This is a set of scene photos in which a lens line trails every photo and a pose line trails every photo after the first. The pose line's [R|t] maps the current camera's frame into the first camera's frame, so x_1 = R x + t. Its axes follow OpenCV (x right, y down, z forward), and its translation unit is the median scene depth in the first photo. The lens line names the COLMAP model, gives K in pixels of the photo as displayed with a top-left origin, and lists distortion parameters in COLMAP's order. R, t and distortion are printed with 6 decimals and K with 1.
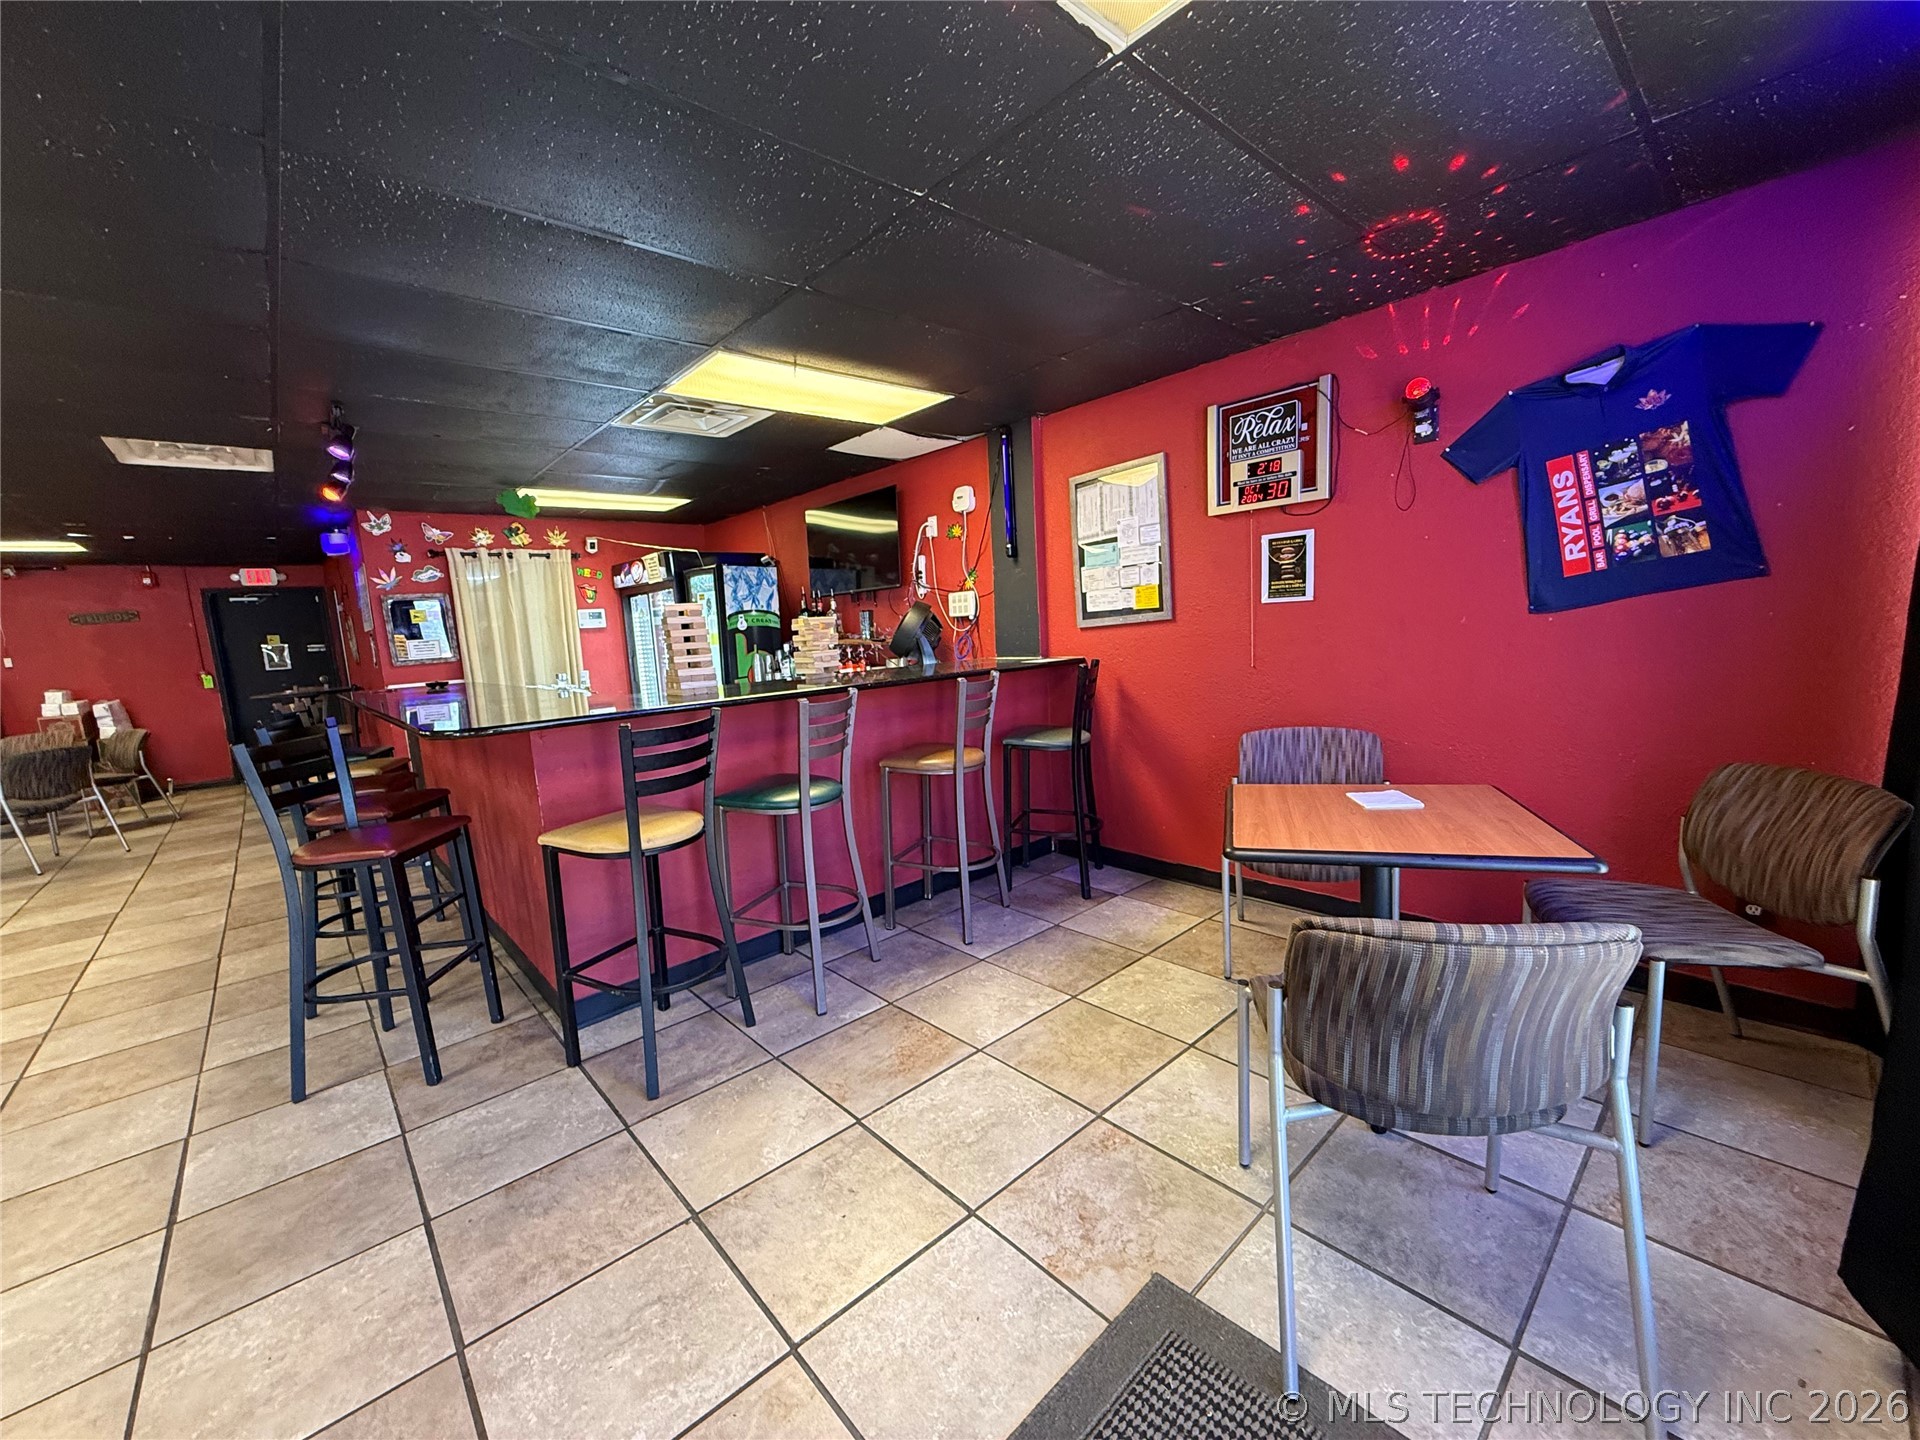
lens RADIAL K [[762.0, 0, 955.4], [0, 762.0, 721.3], [0, 0, 1]] dist [0.000477, -0.000029]
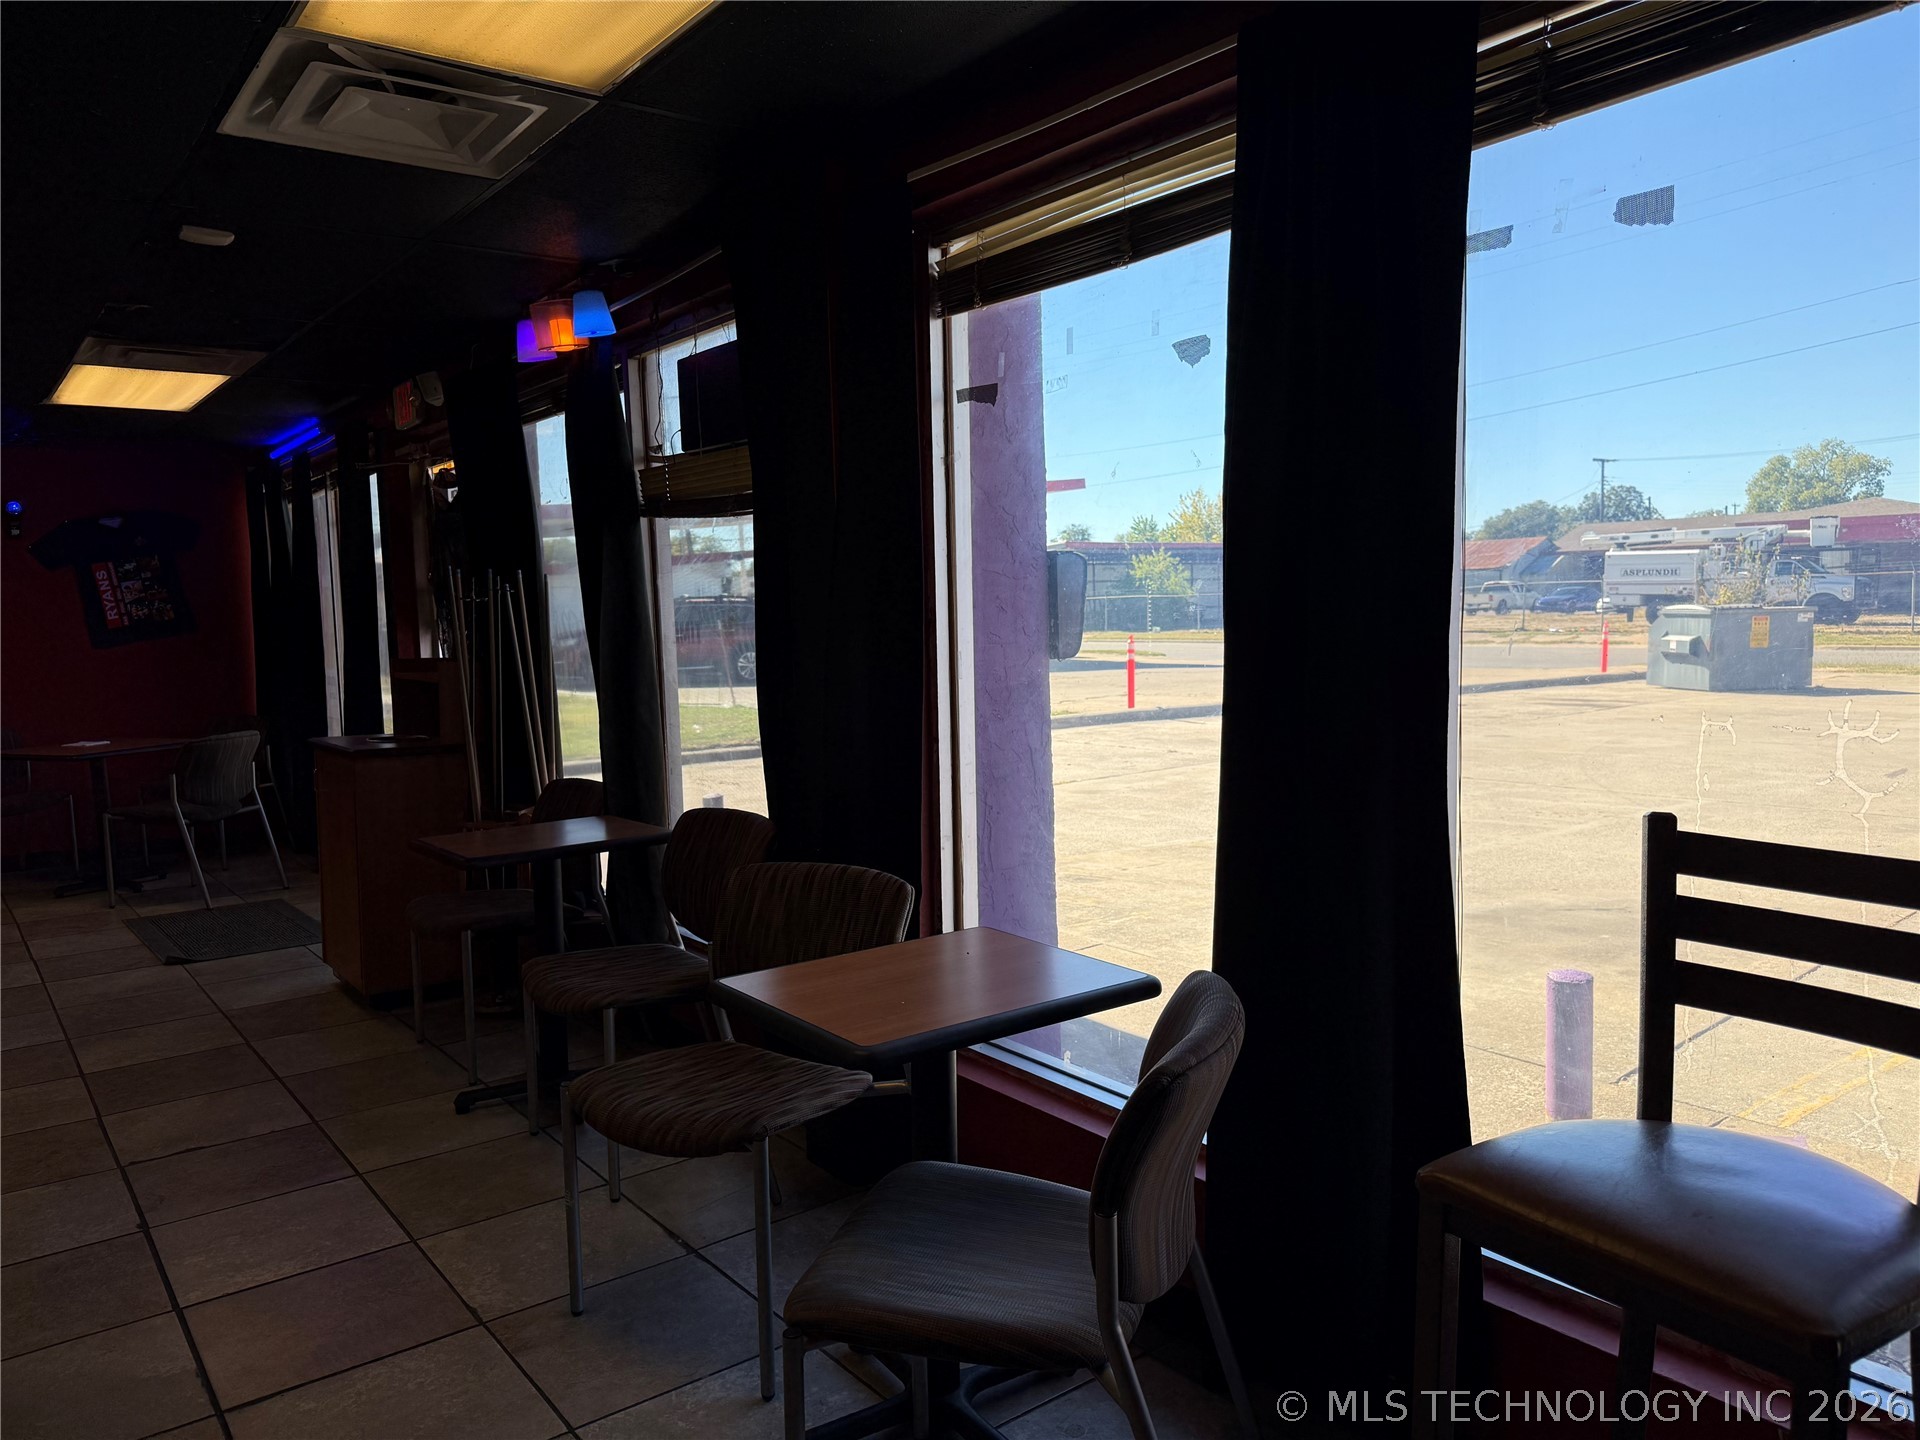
lens RADIAL K [[1337.8, 0, 965.8], [0, 1337.8, 735.7], [0, 0, 1]] dist [0.103188, -0.148177]
pose [[0.063834, -0.038462, 0.997219, -1.711911], [0.149935, 0.988284, 0.028520, 0.203057], [-0.986633, 0.147697, 0.068853, -0.879229]]
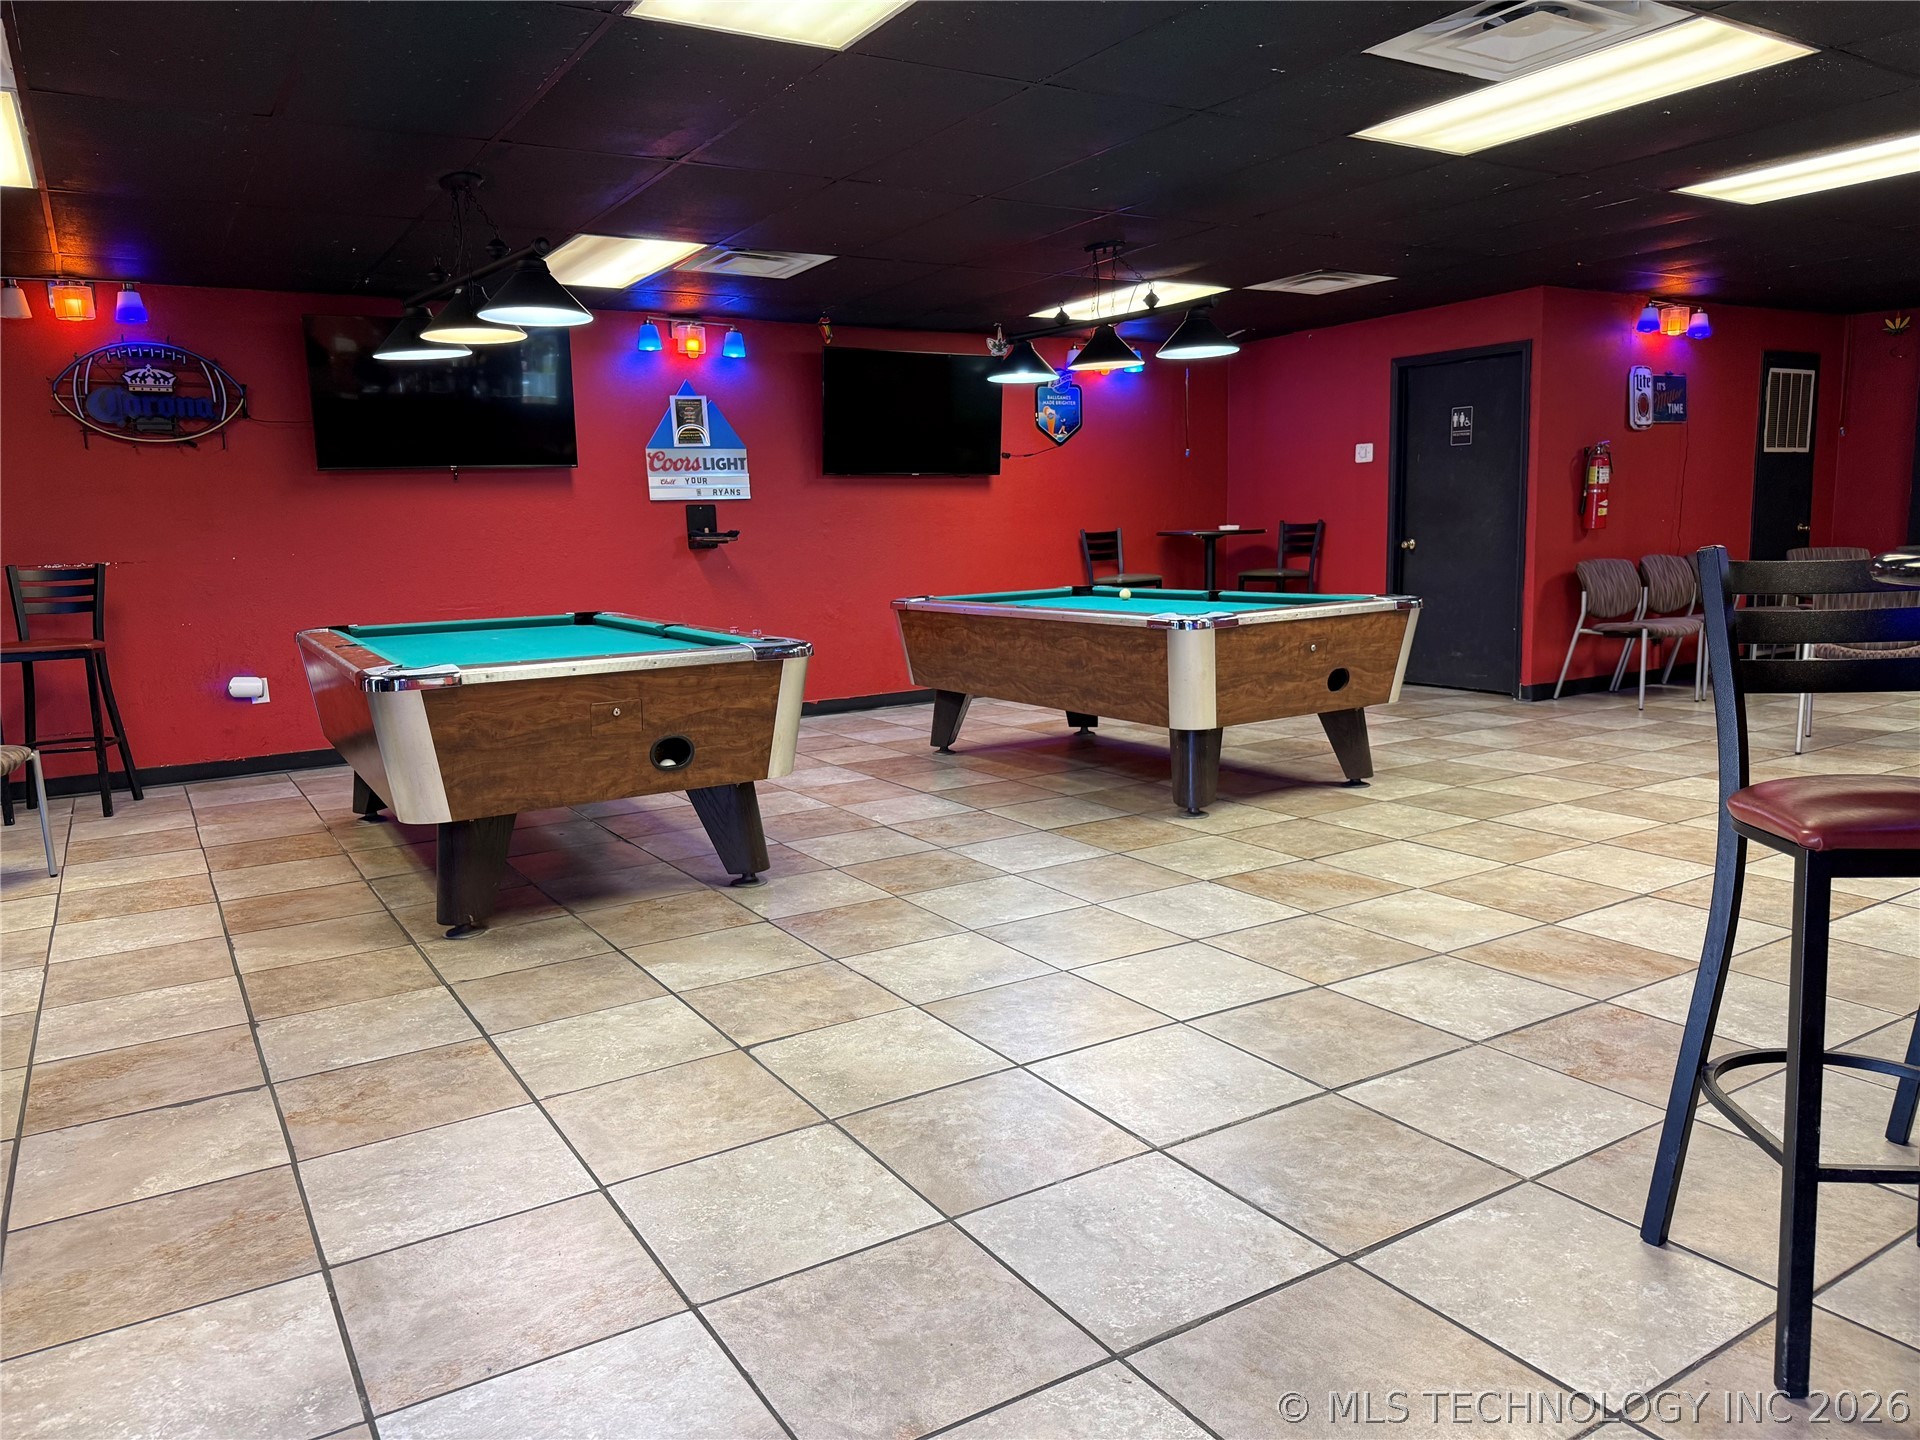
lens RADIAL K [[1337.8, 0, 965.8], [0, 1337.8, 735.7], [0, 0, 1]] dist [0.103188, -0.148177]
pose [[-0.164488, 0.217927, -0.962004, 0.028375], [-0.088195, 0.968132, 0.234396, -0.011863], [0.982428, 0.123399, -0.140026, 0.442183]]
